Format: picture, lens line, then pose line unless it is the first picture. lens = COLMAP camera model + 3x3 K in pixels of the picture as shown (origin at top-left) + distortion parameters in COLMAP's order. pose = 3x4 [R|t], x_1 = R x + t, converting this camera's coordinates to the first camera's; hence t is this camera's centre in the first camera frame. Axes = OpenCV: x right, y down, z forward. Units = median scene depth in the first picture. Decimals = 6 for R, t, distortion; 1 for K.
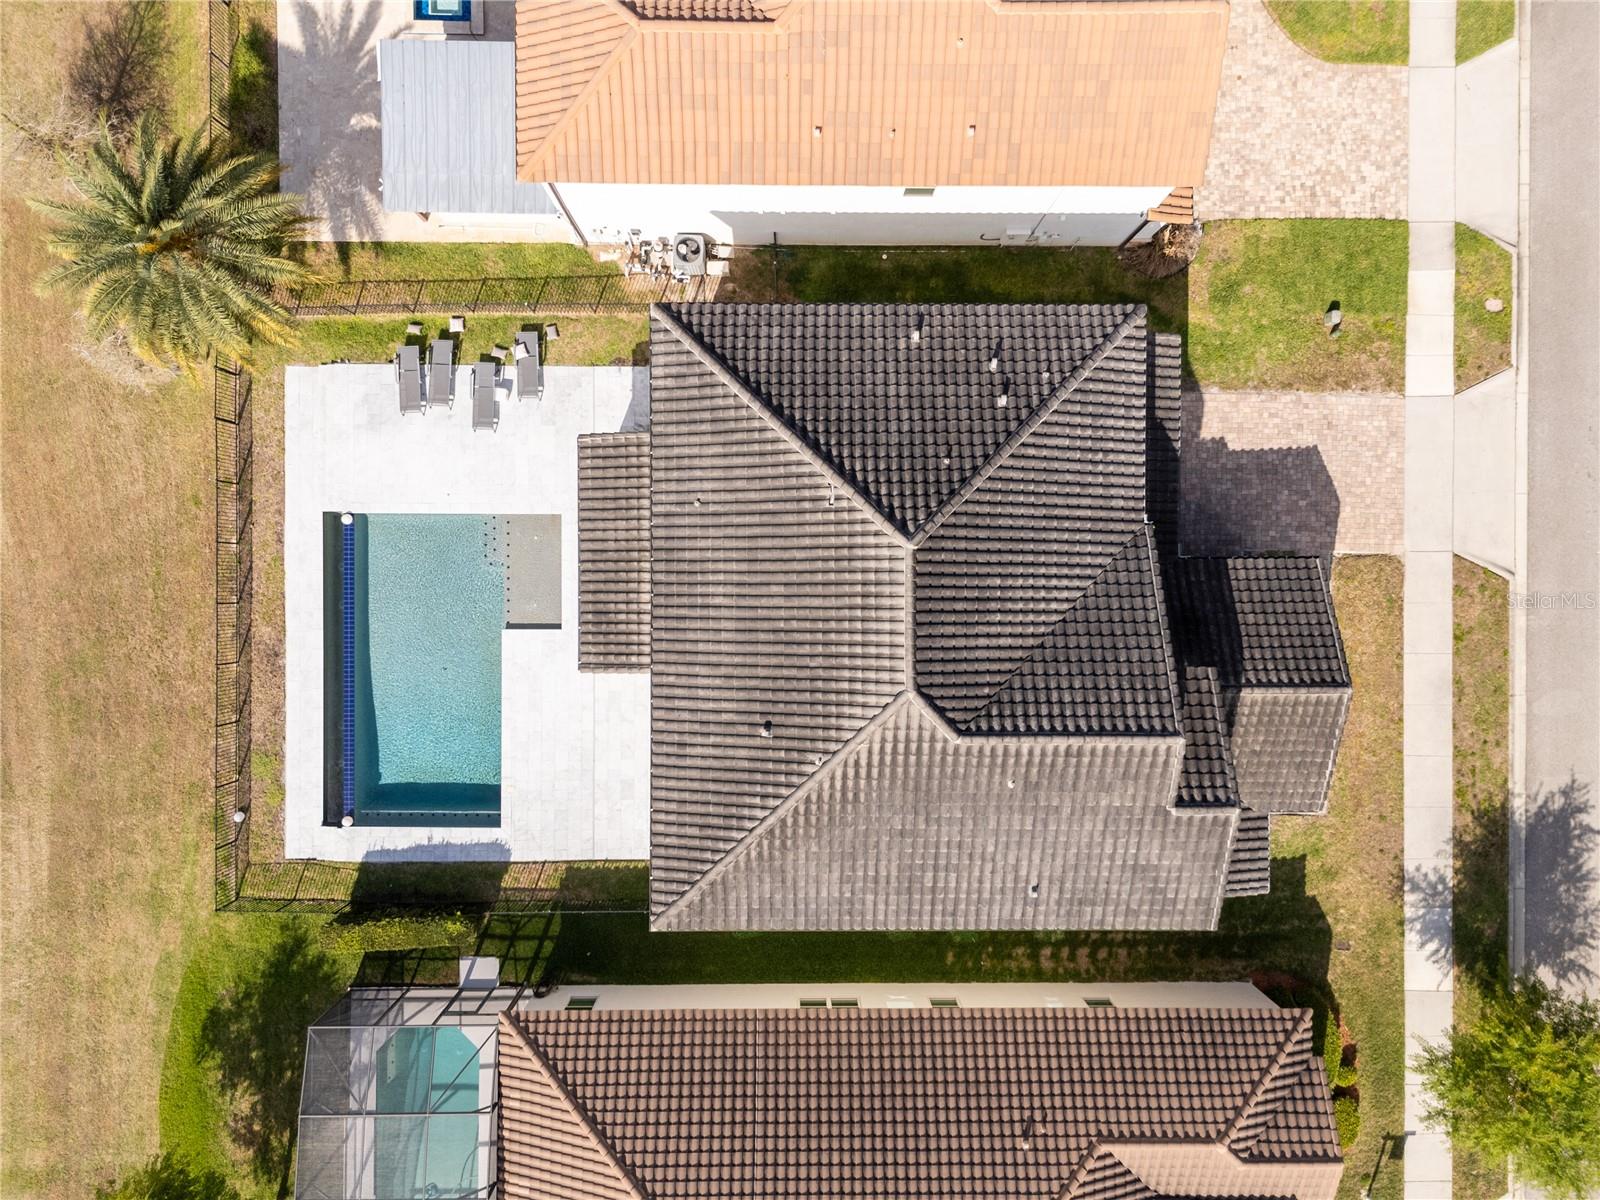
lens RADIAL K [[1175.5, 0, 800.0], [0, 1175.5, 599.6], [0, 0, 1]] dist [0.012723, -0.003908]
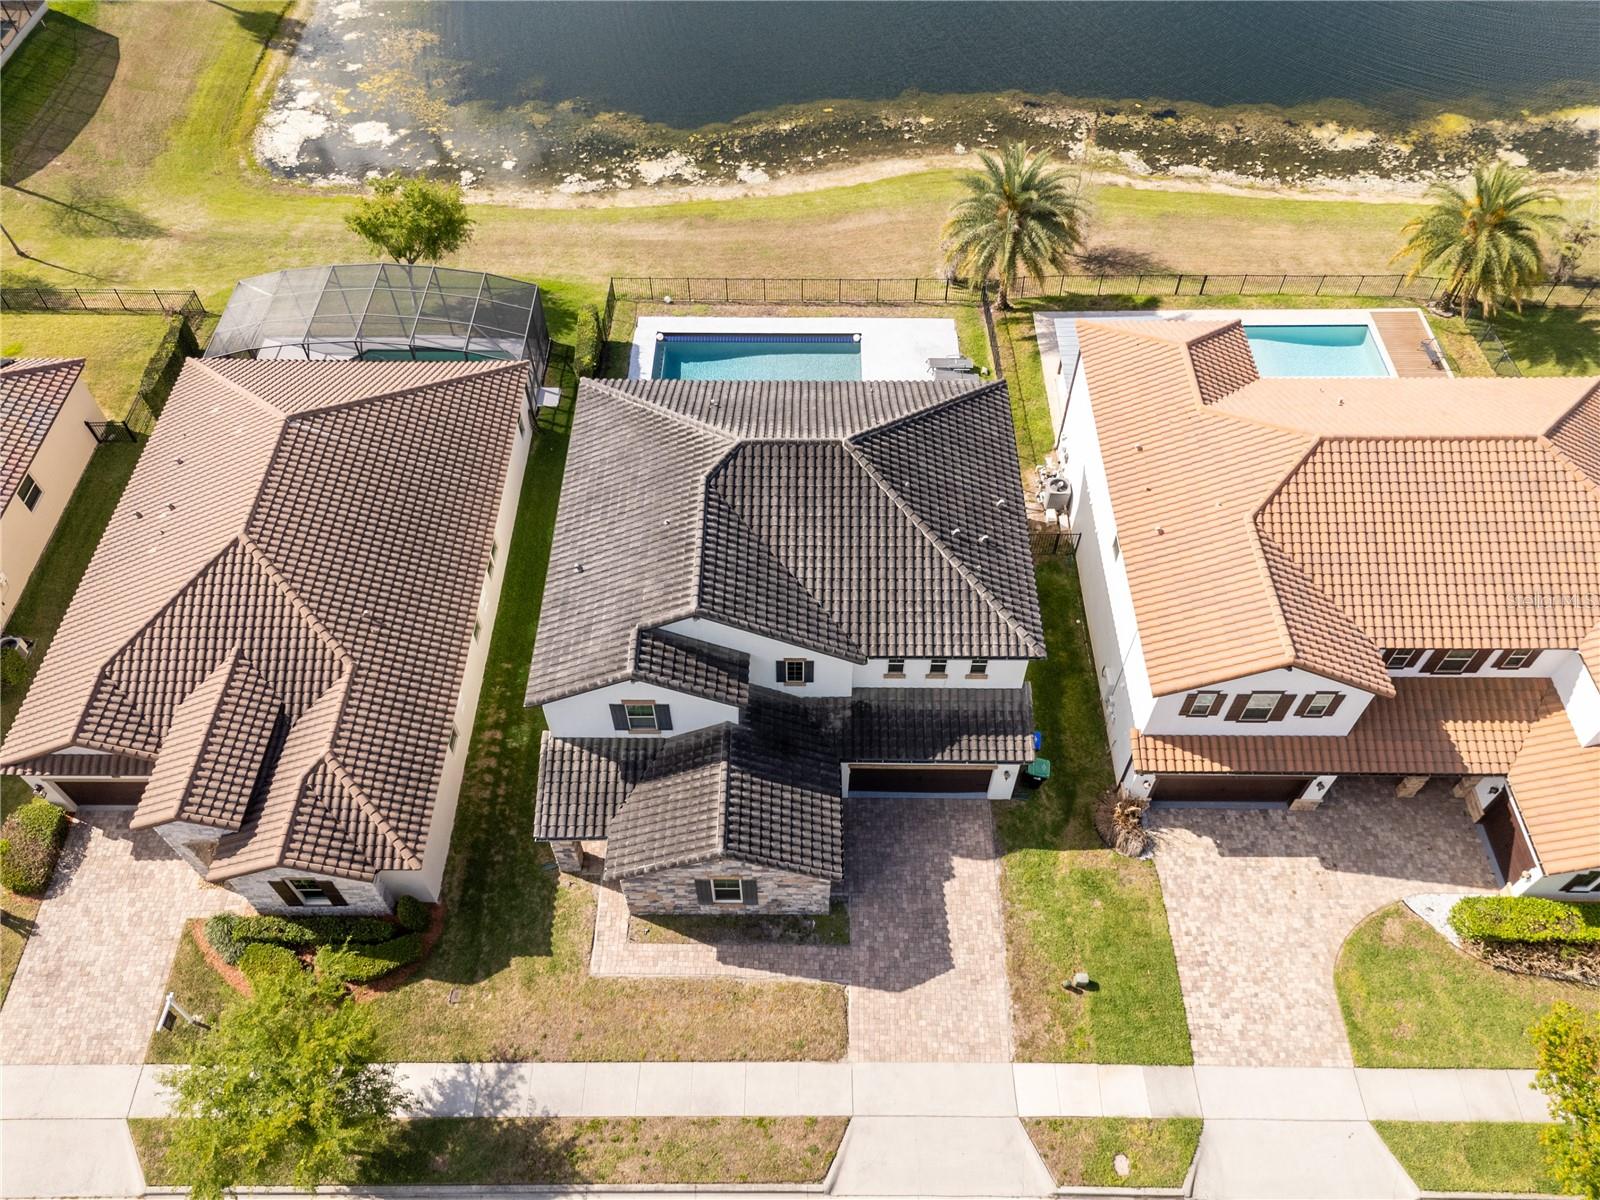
lens RADIAL K [[1175.5, 0, 800.6], [0, 1175.5, 602.9], [0, 0, 1]] dist [0.012723, -0.003908]
pose [[-0.003980, 0.785089, -0.619371, 0.831334], [-0.999971, -0.007171, -0.002665, 0.006509], [-0.006534, 0.619342, 0.785094, 0.010116]]
